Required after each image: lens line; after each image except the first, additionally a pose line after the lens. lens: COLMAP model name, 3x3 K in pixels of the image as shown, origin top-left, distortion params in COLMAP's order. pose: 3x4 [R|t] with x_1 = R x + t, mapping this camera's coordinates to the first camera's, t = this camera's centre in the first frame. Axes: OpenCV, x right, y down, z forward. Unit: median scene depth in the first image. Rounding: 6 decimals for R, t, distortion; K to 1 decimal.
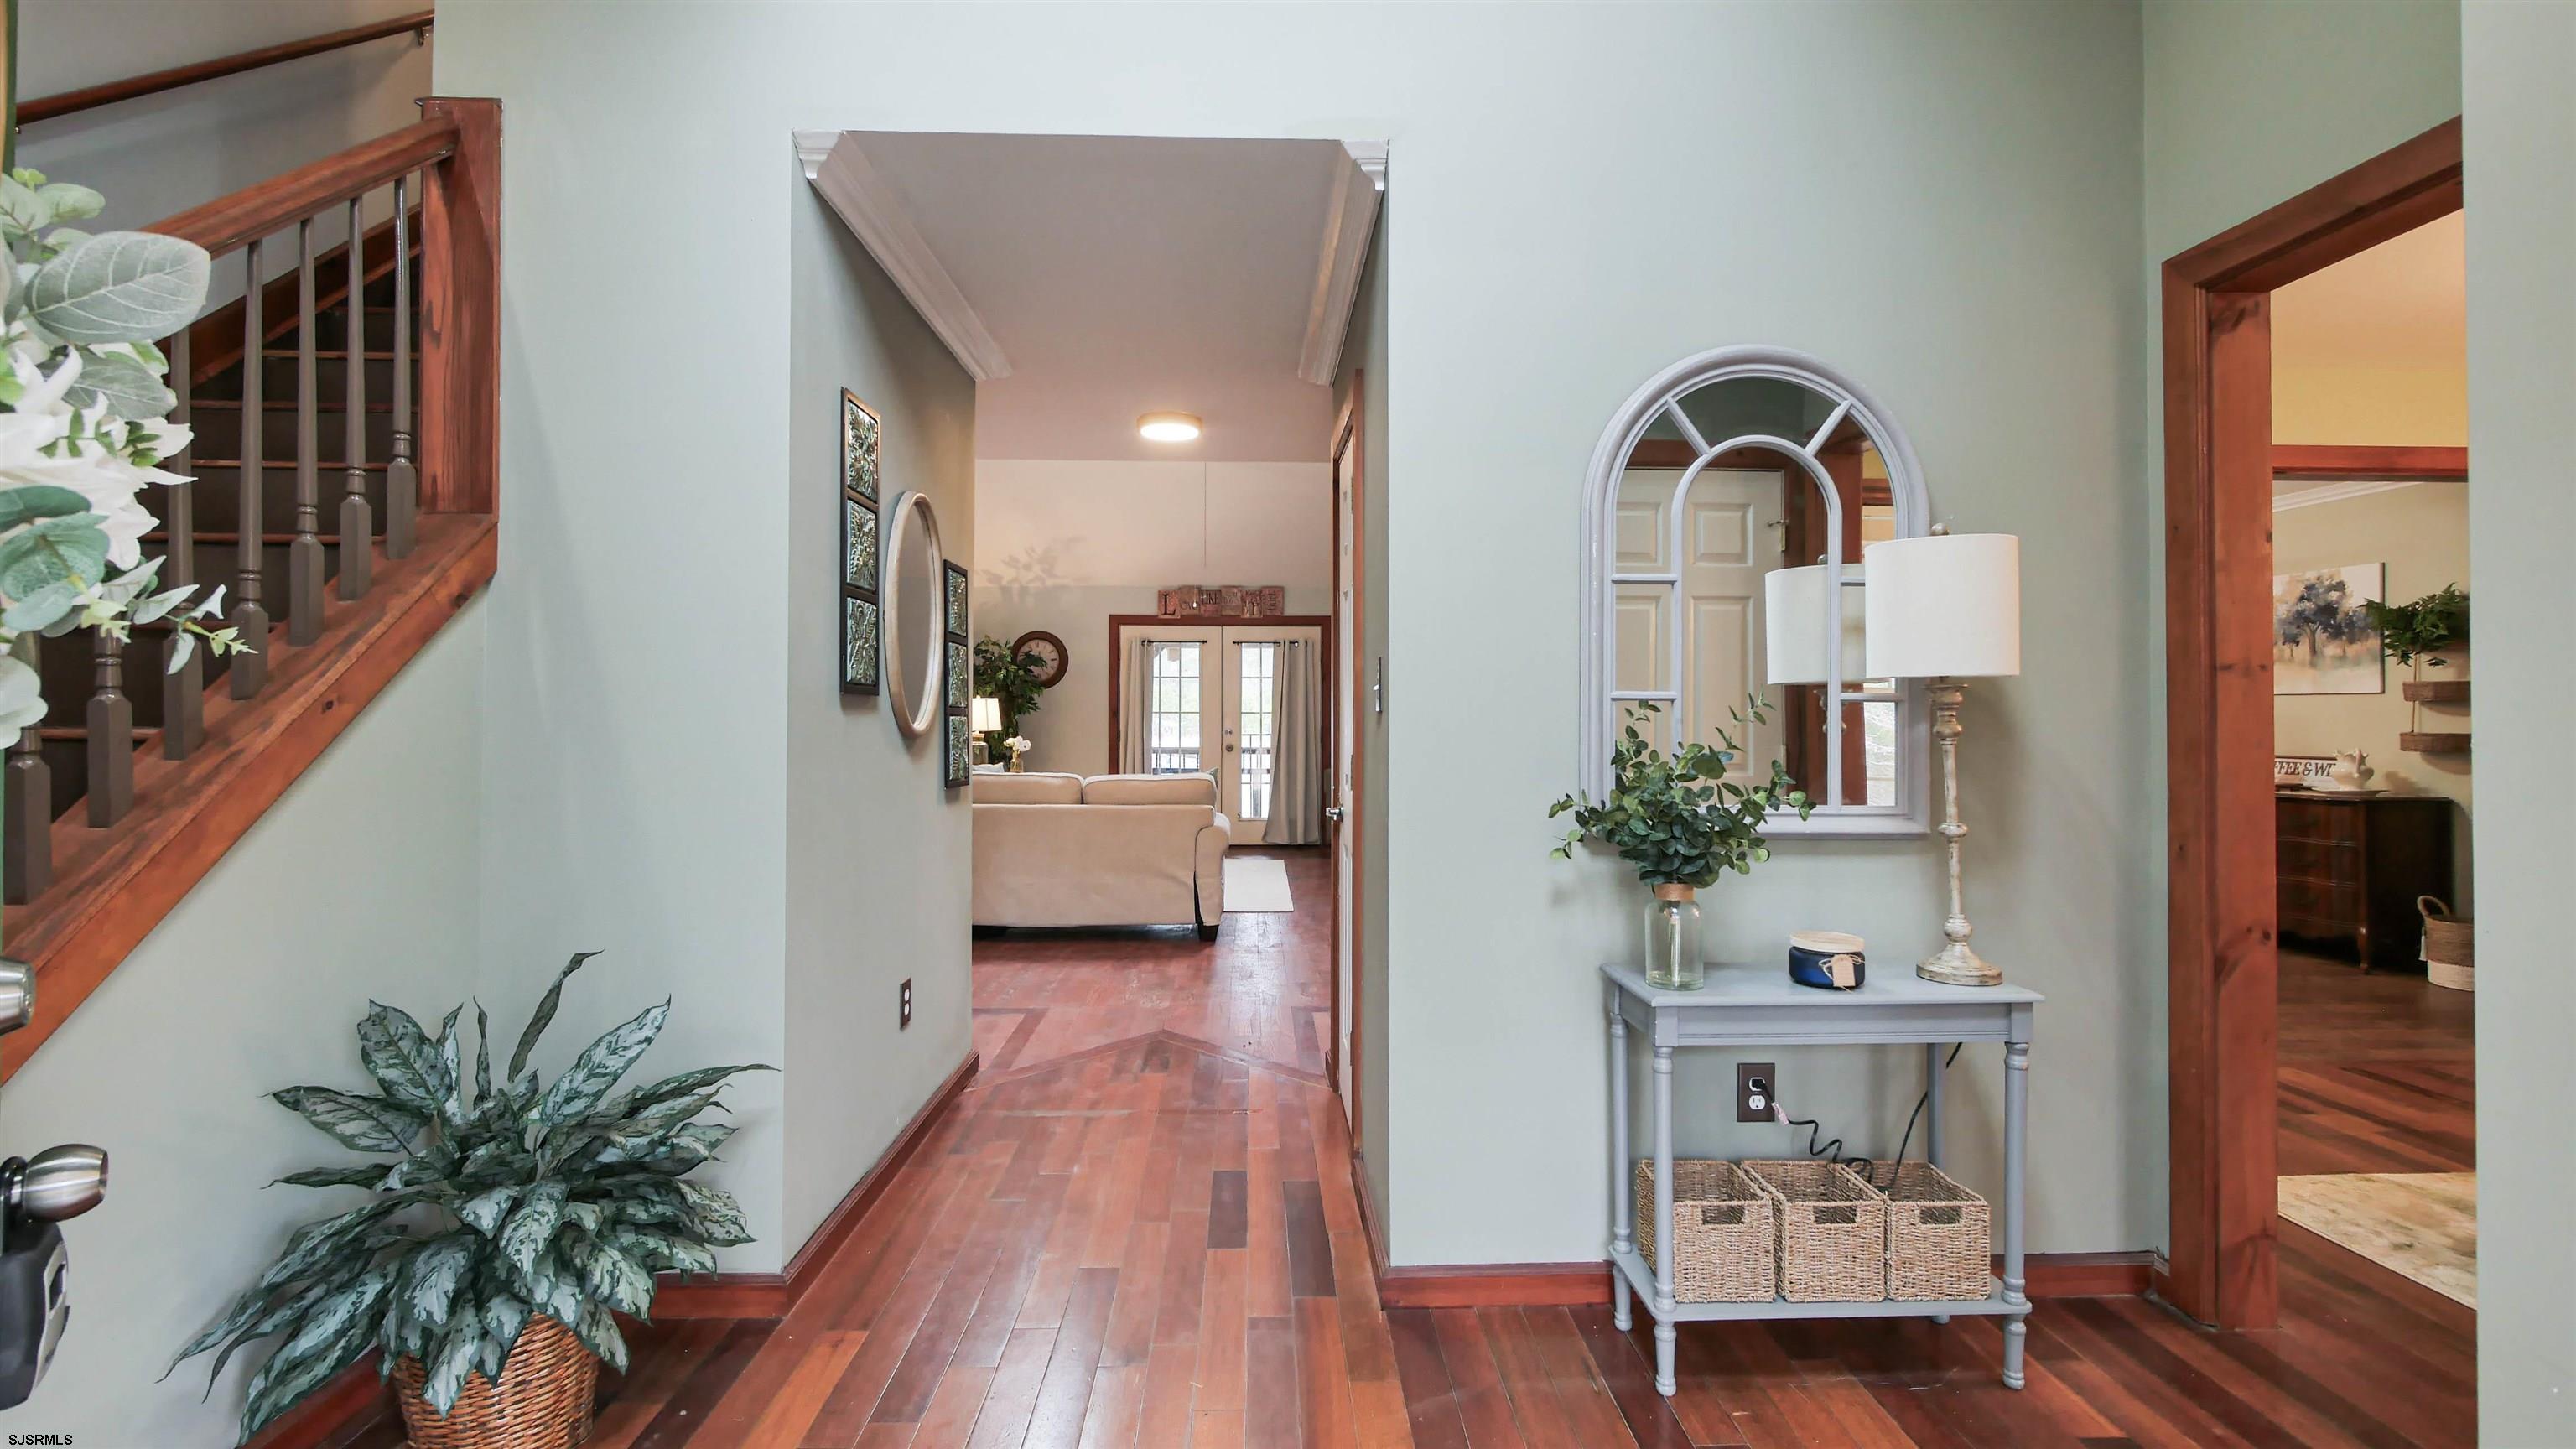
lens RADIAL K [[1133.1, 0, 1289.6], [0, 1133.1, 707.0], [0, 0, 1]] dist [-0.001987, -0.000360]
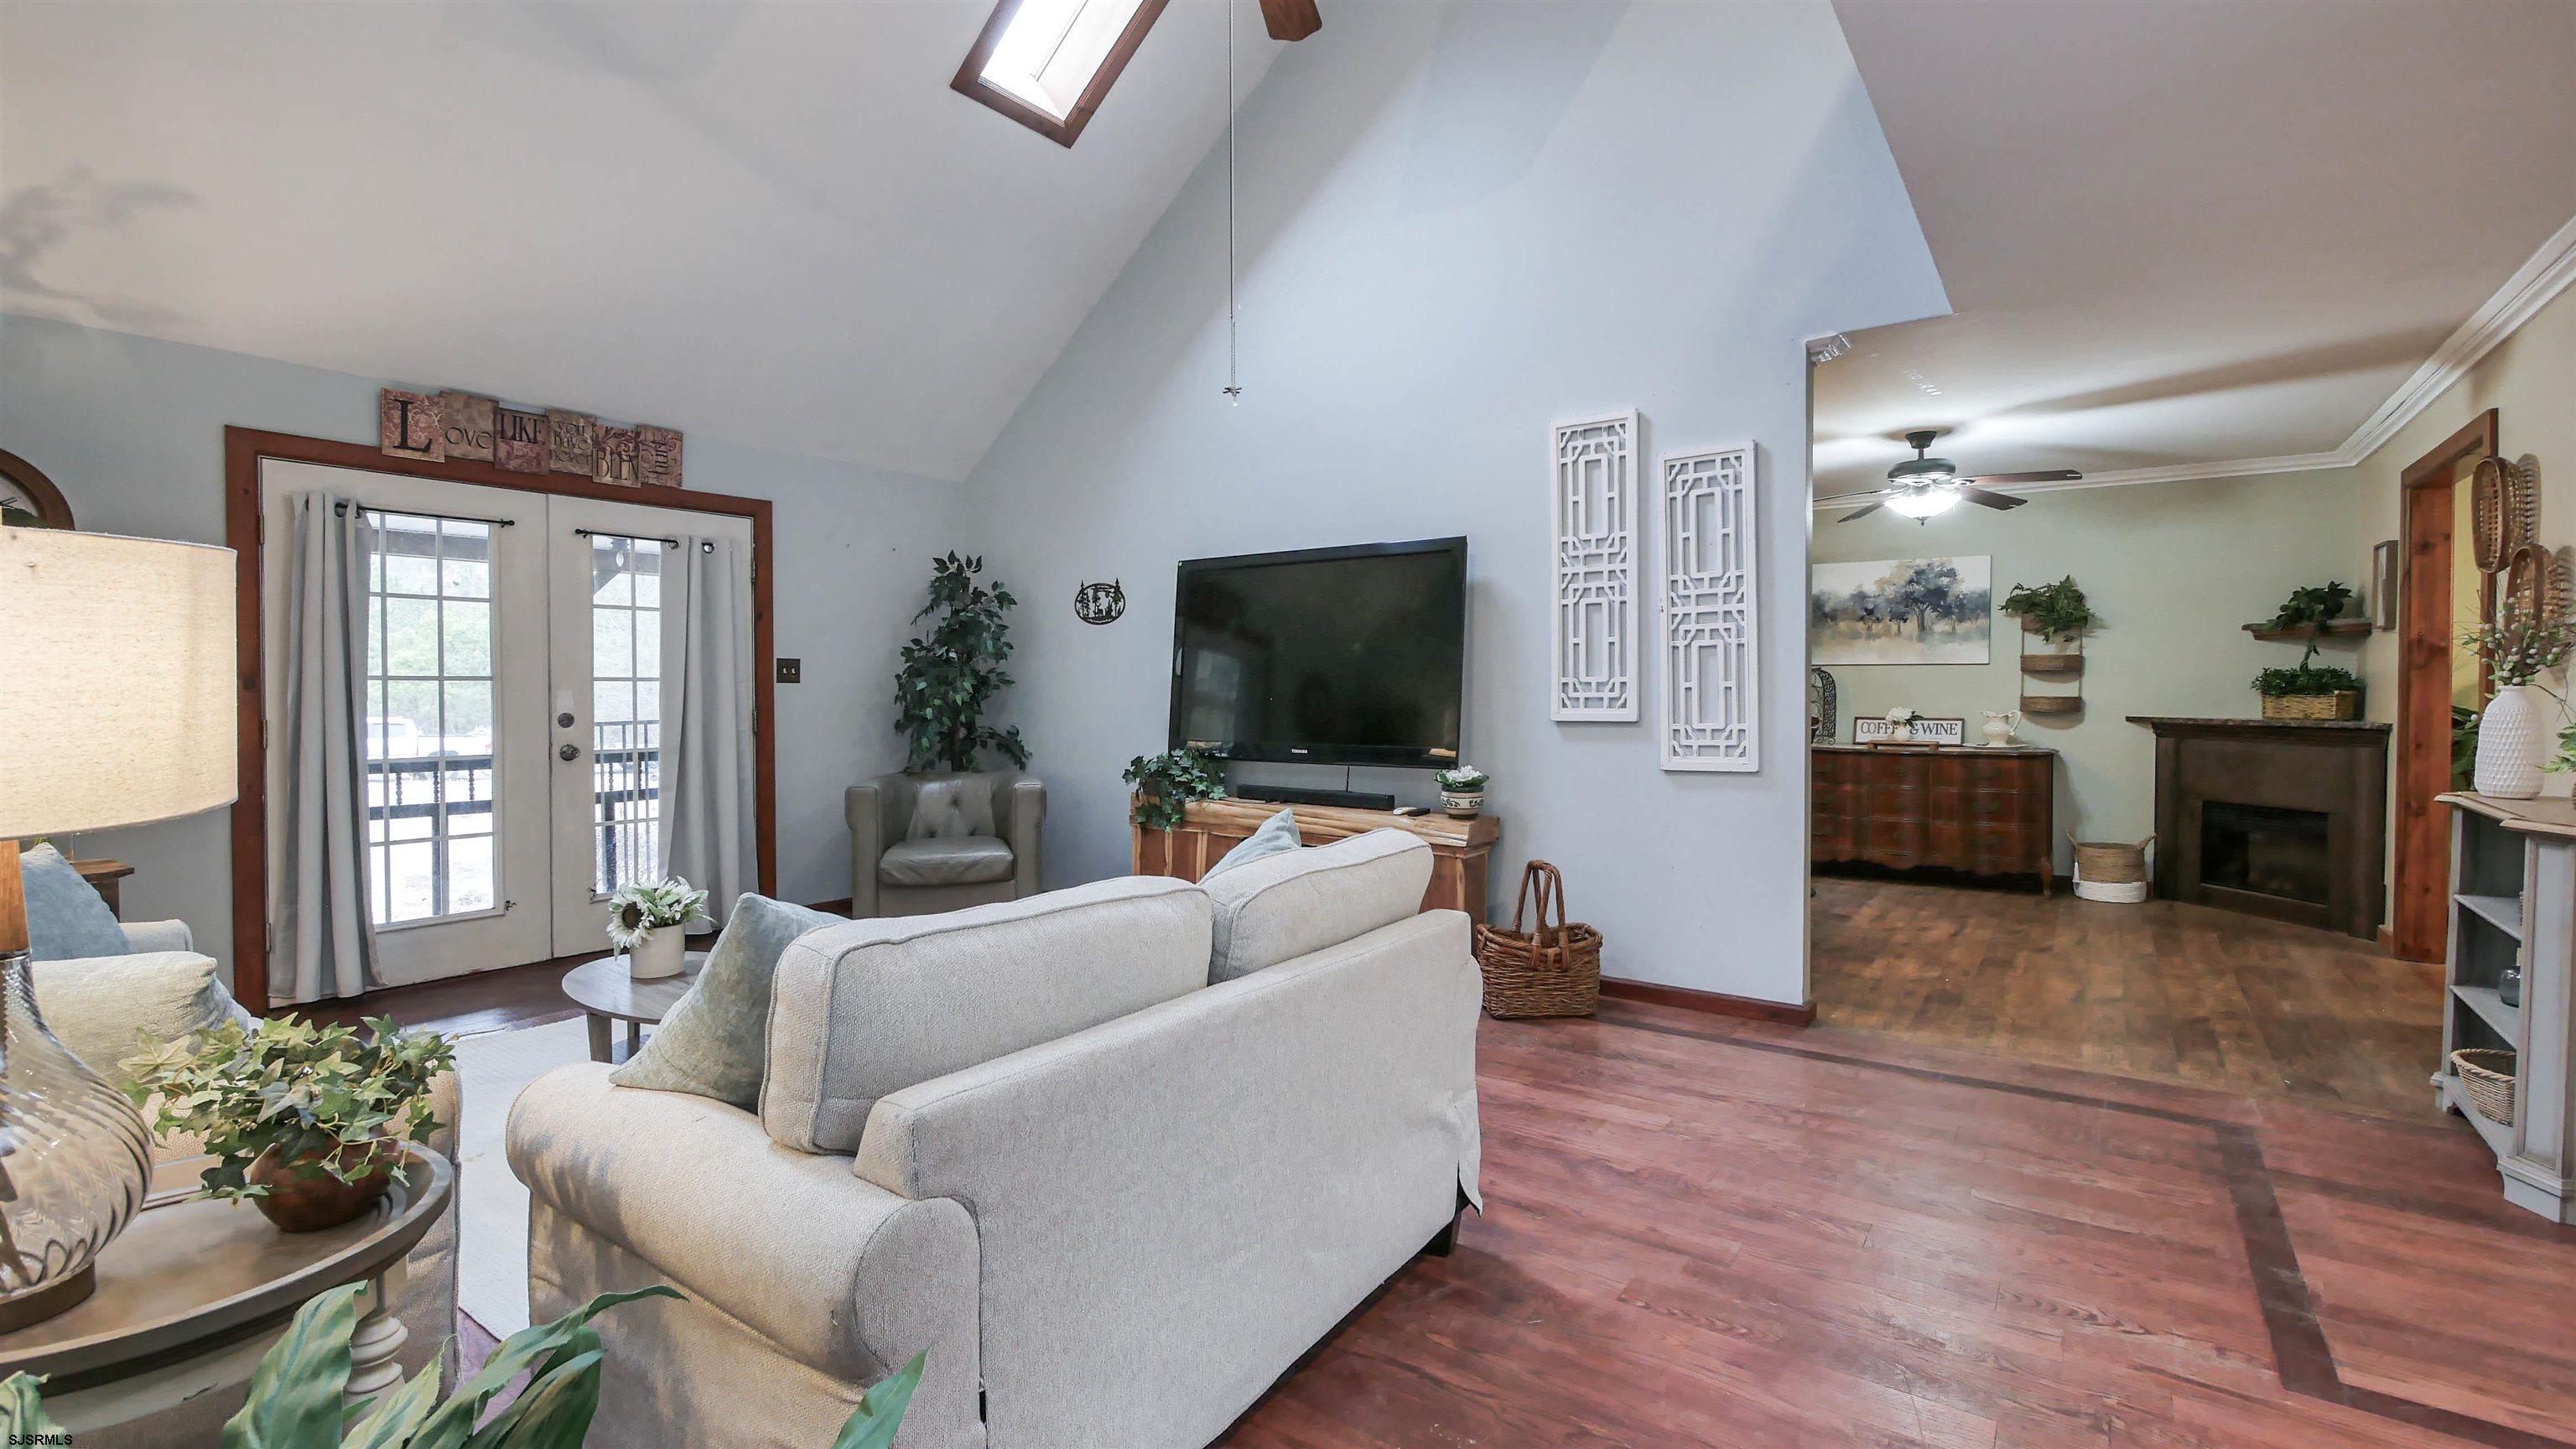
lens RADIAL K [[1133.1, 0, 1289.6], [0, 1133.1, 707.0], [0, 0, 1]] dist [-0.001987, -0.000360]
pose [[0.608235, -0.016628, 0.793583, -0.430270], [-0.004058, 0.999702, 0.024057, 0.007295], [-0.793747, -0.017853, 0.607986, 0.827533]]
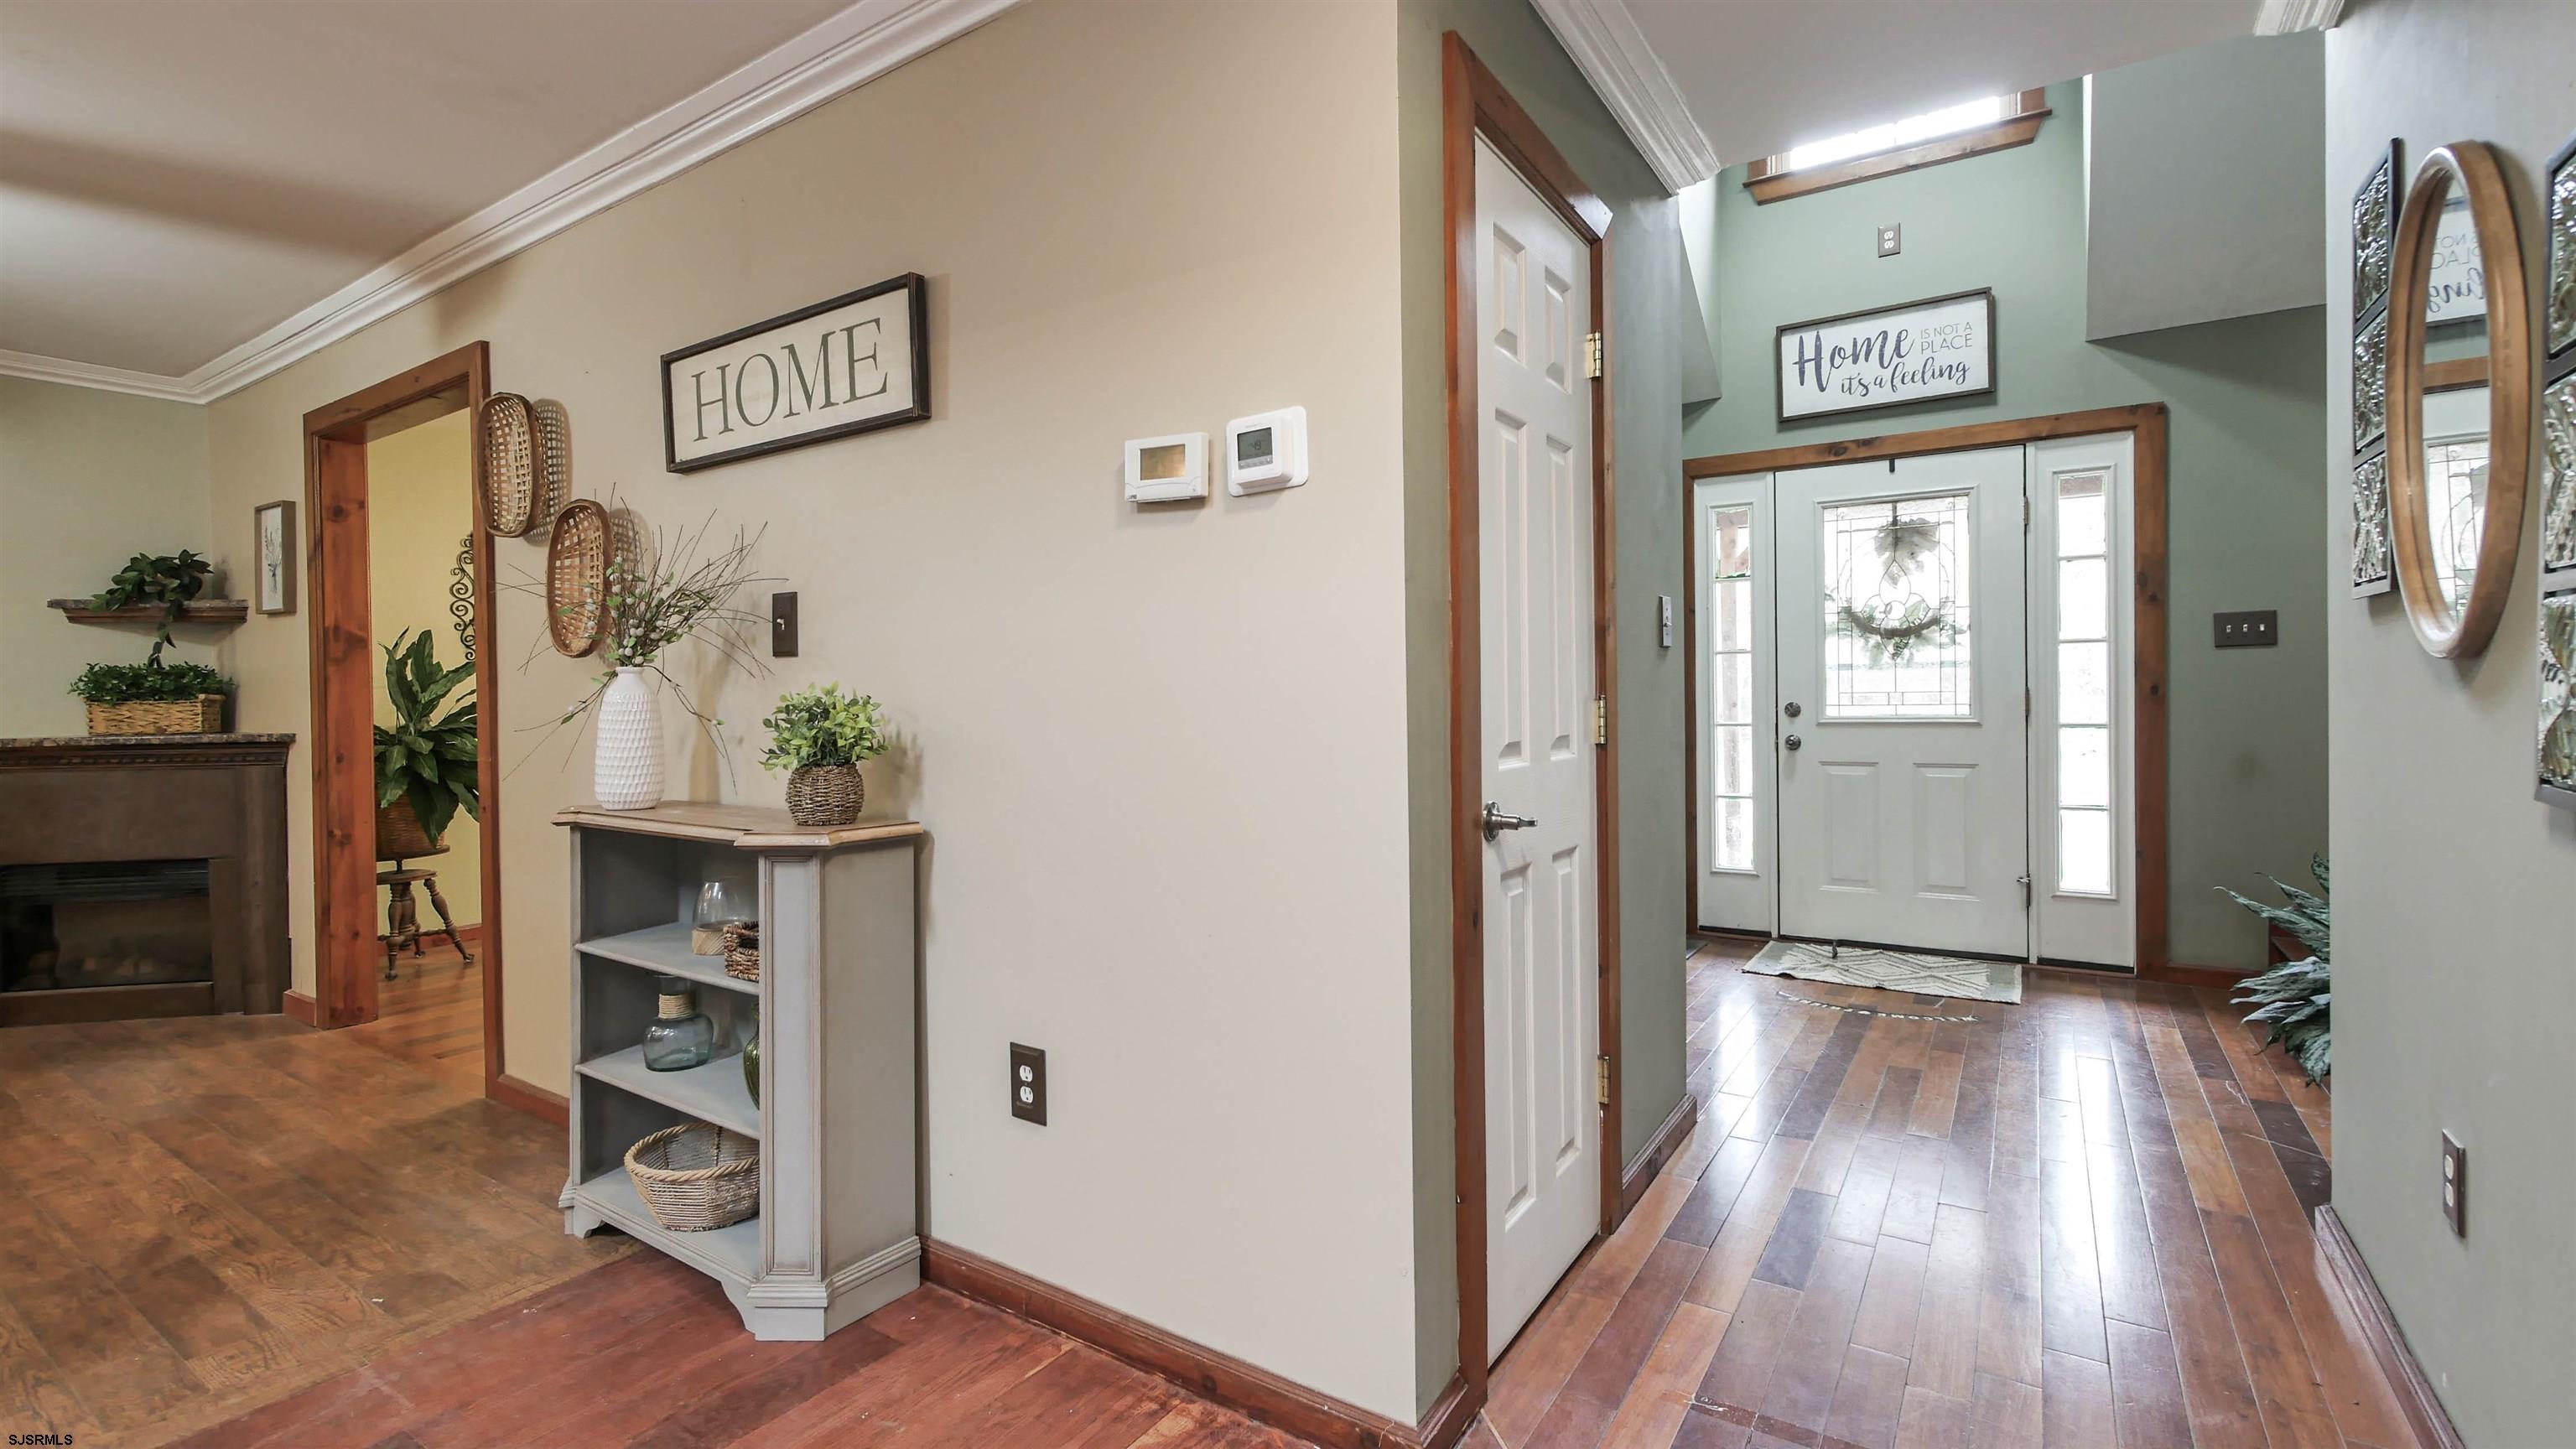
lens RADIAL K [[1133.1, 0, 1289.6], [0, 1133.1, 707.0], [0, 0, 1]] dist [-0.001987, -0.000360]
pose [[-0.815246, 0.001587, 0.579112, -0.081151], [0.008021, 0.999931, 0.008552, 0.021908], [-0.579059, 0.011617, -0.815203, 0.900761]]
